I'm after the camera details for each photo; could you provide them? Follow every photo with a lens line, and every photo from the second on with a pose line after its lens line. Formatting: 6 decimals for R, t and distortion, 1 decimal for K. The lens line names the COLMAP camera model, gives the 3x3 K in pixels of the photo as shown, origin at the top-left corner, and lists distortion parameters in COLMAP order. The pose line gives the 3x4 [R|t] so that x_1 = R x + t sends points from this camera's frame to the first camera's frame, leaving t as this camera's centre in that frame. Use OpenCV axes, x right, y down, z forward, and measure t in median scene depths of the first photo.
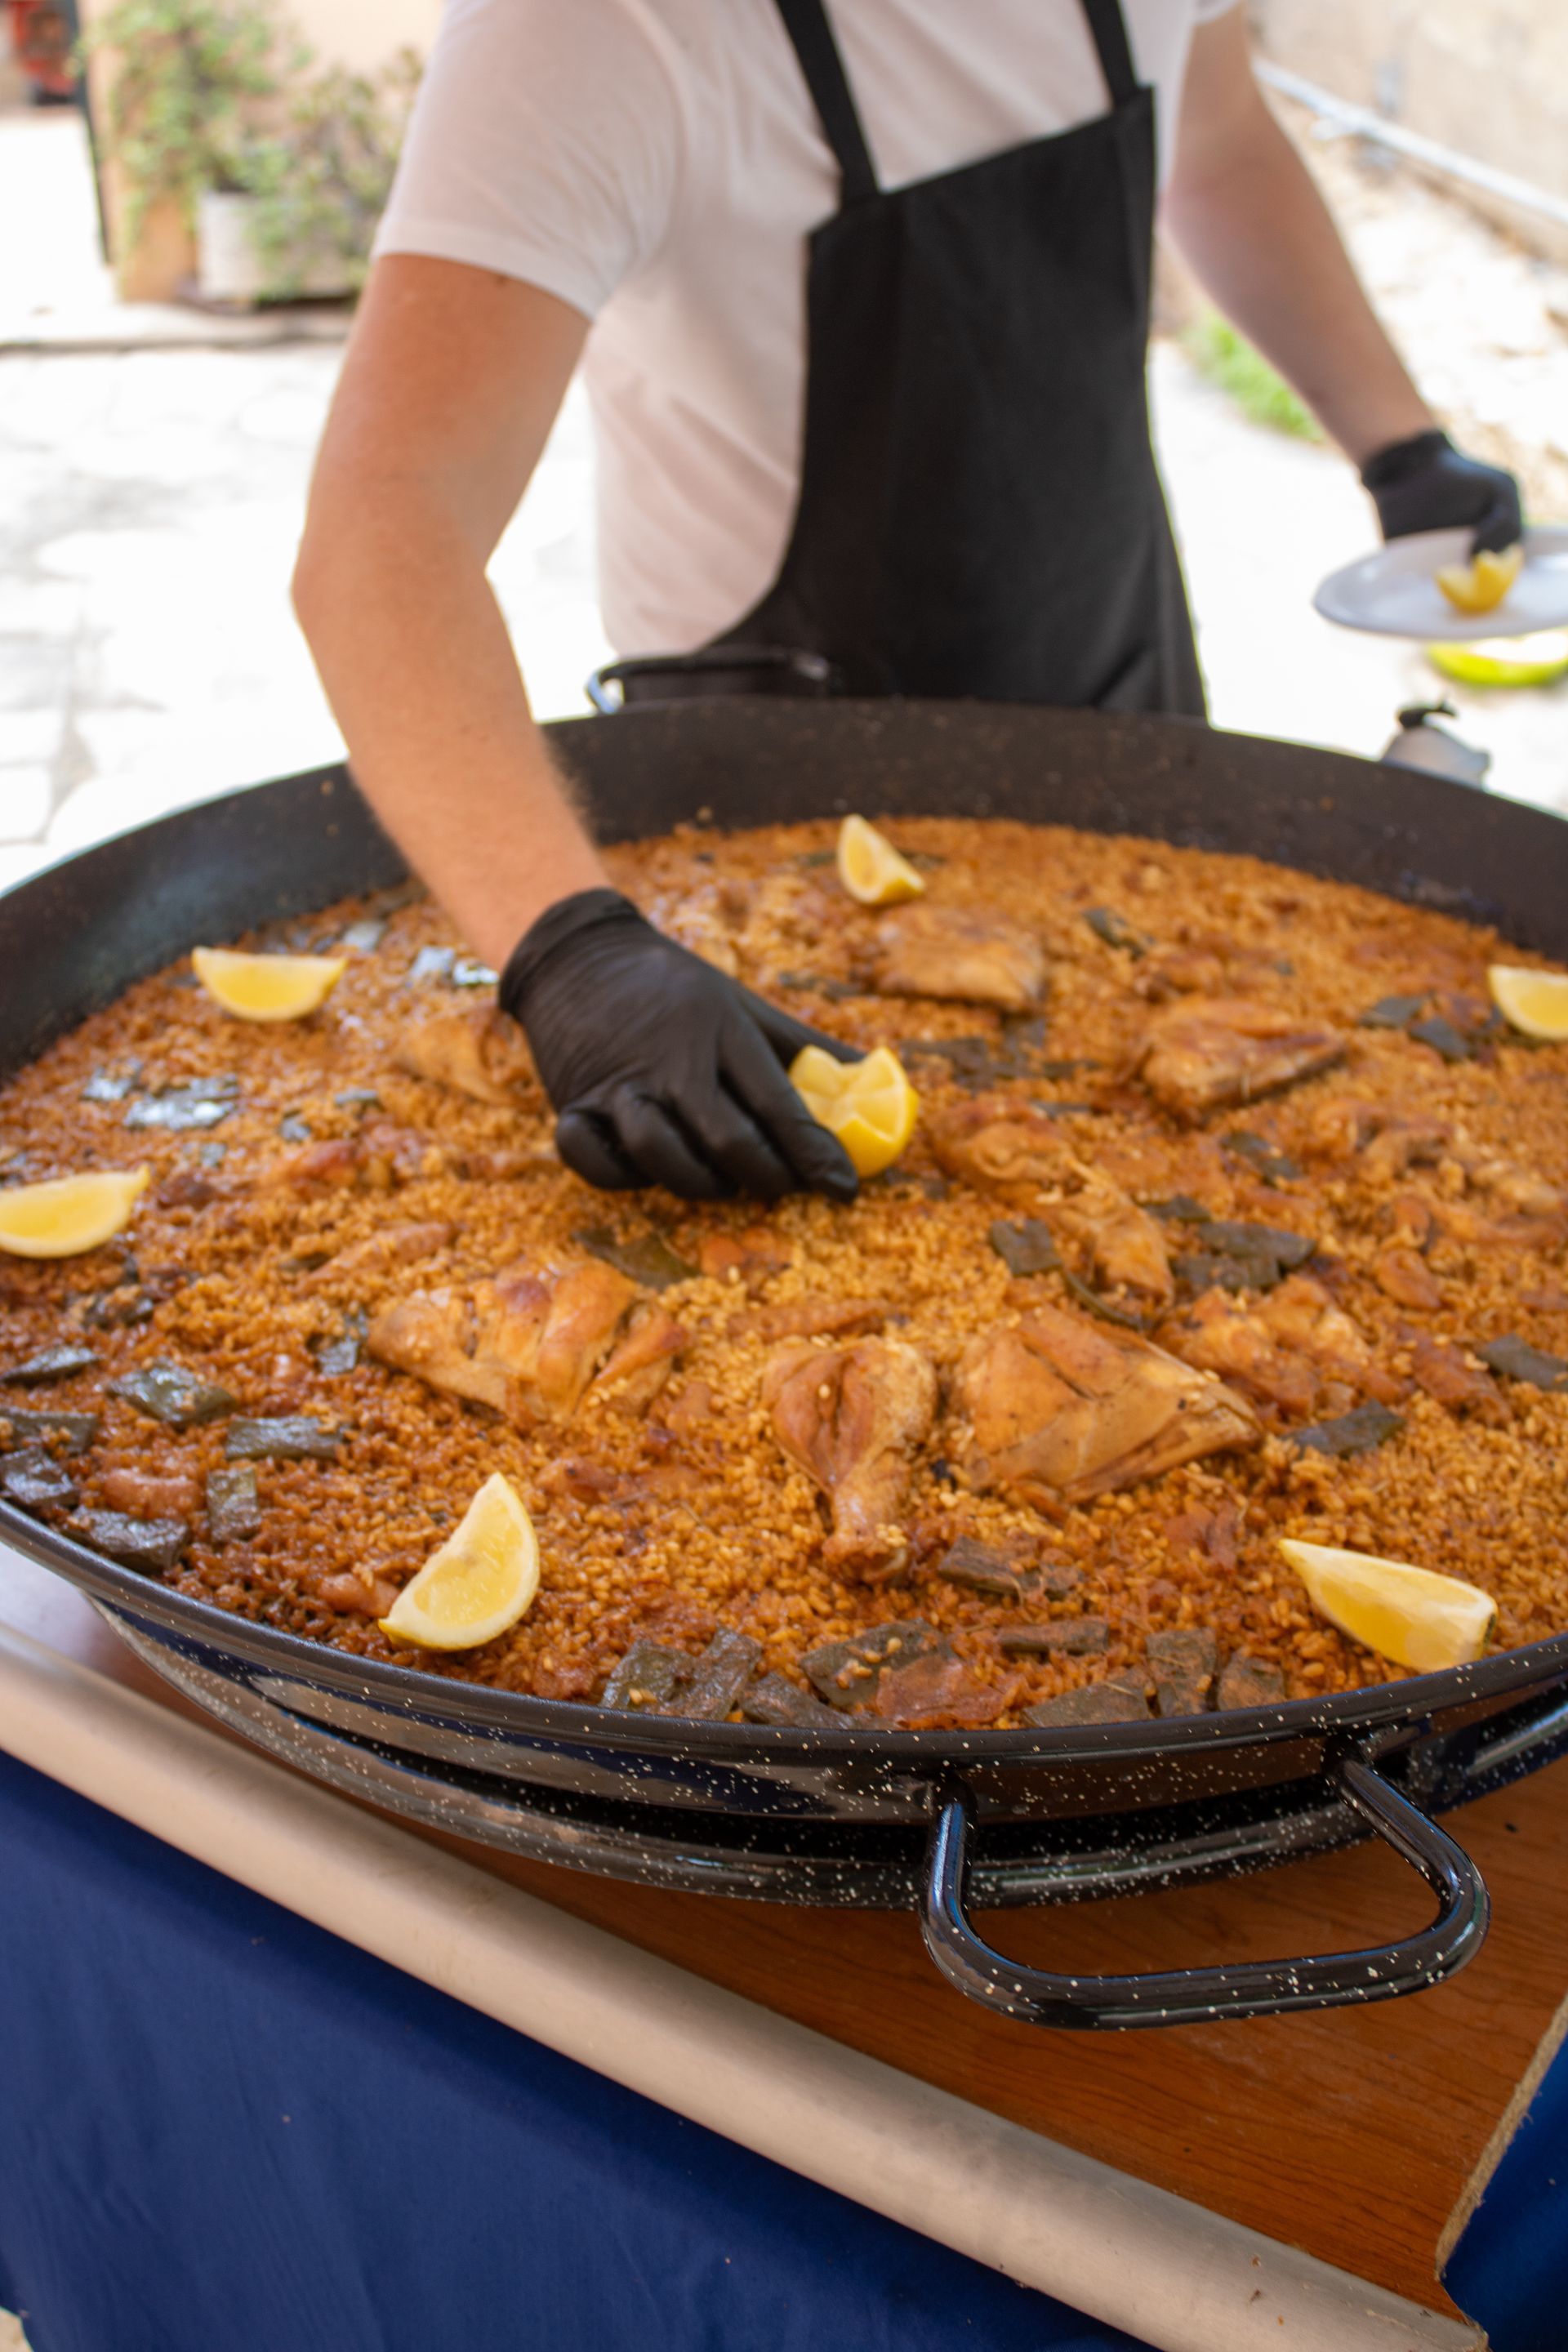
lens RADIAL K [[2629.3, 0, 786.9], [0, 2629.3, 1176.2], [0, 0, 1]] dist [-0.065342, 0.000000]
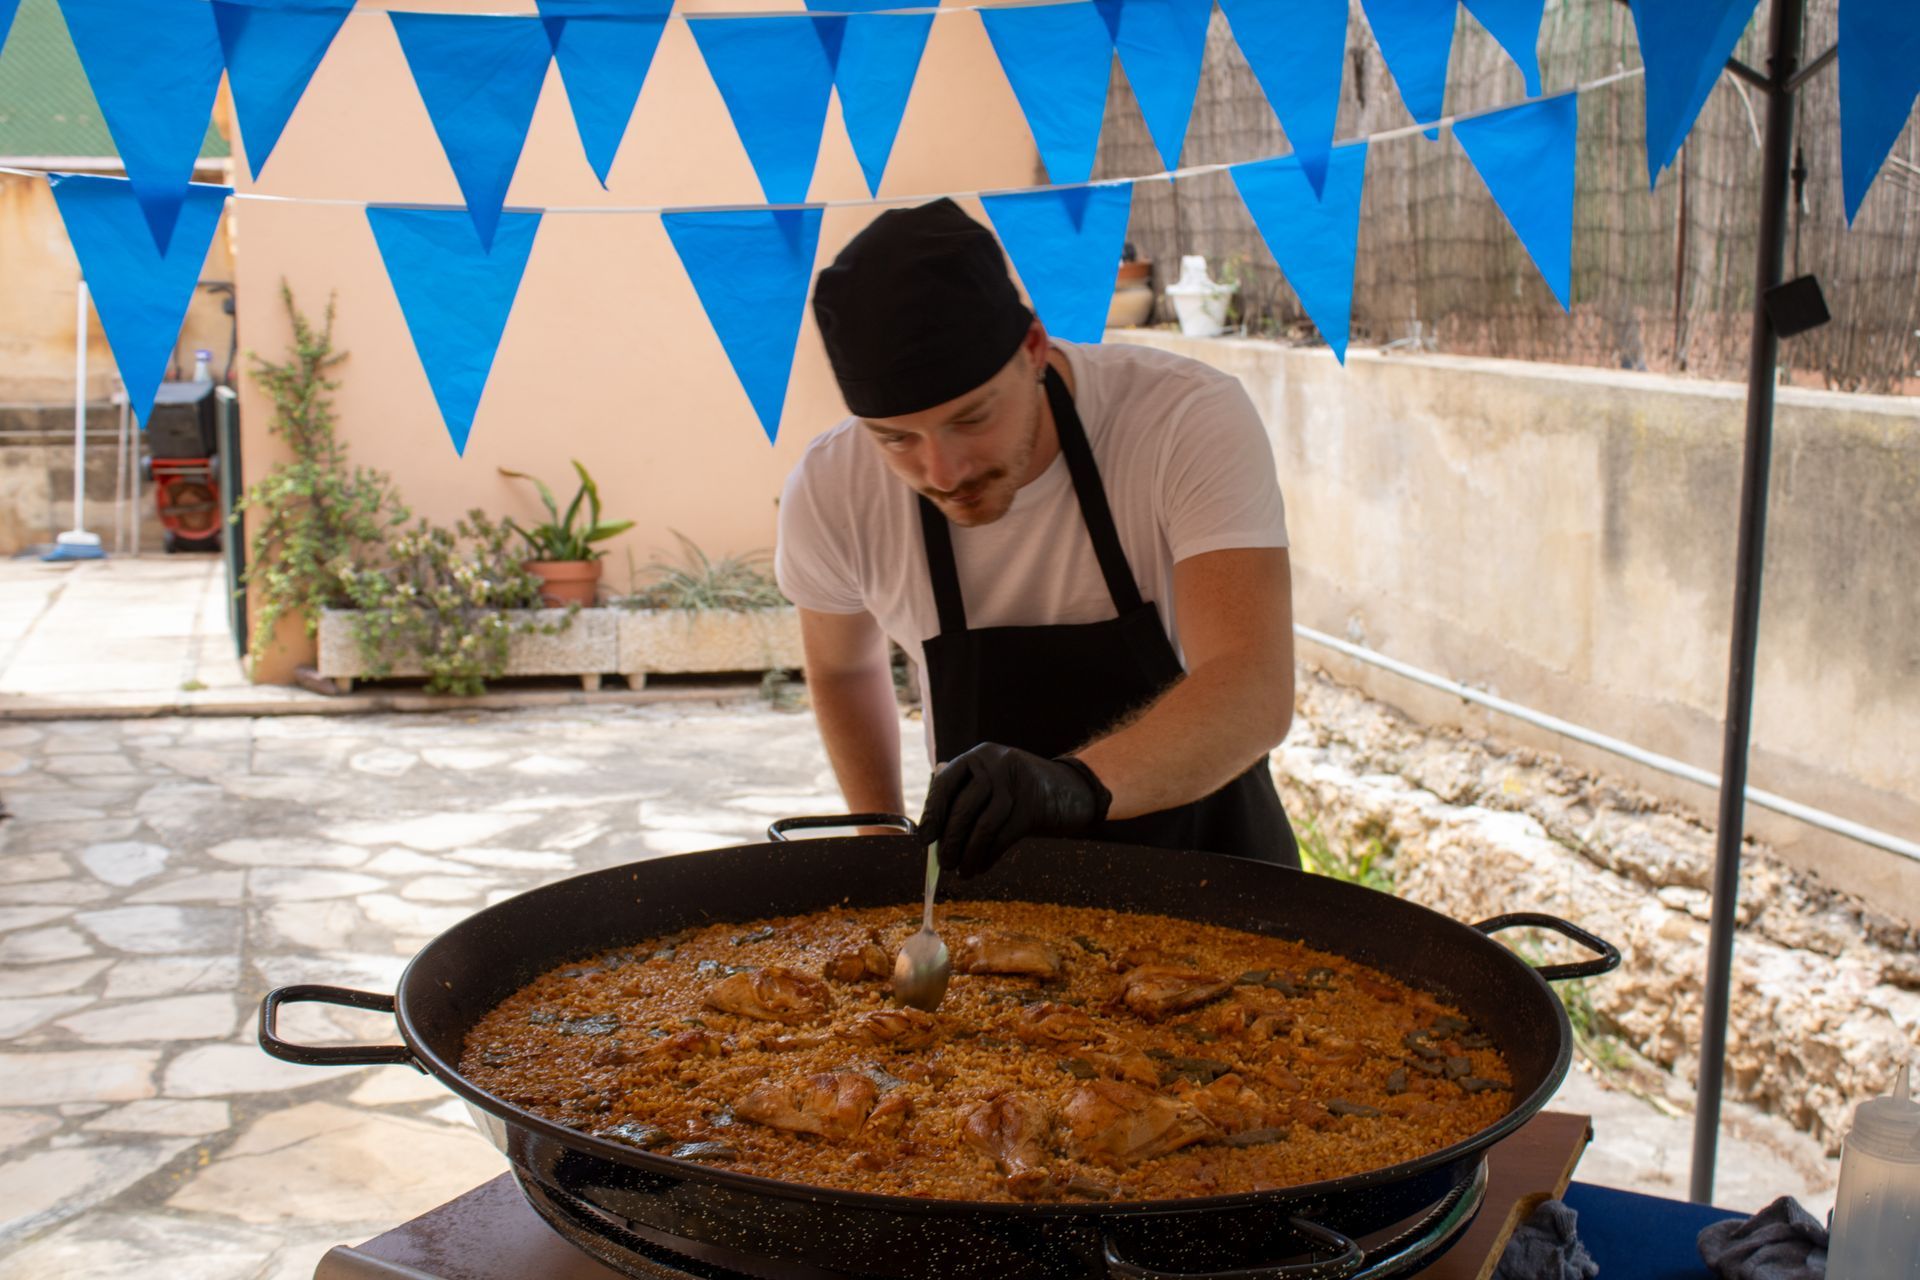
lens RADIAL K [[2146.4, 0, 958.3], [0, 2146.4, 652.0], [0, 0, 1]] dist [-0.065342, 0.000000]
pose [[0.991877, 0.005426, 0.127085, -0.179827], [0.038916, 0.938238, -0.343794, 0.256184], [-0.121102, 0.345947, 0.930406, -0.479273]]
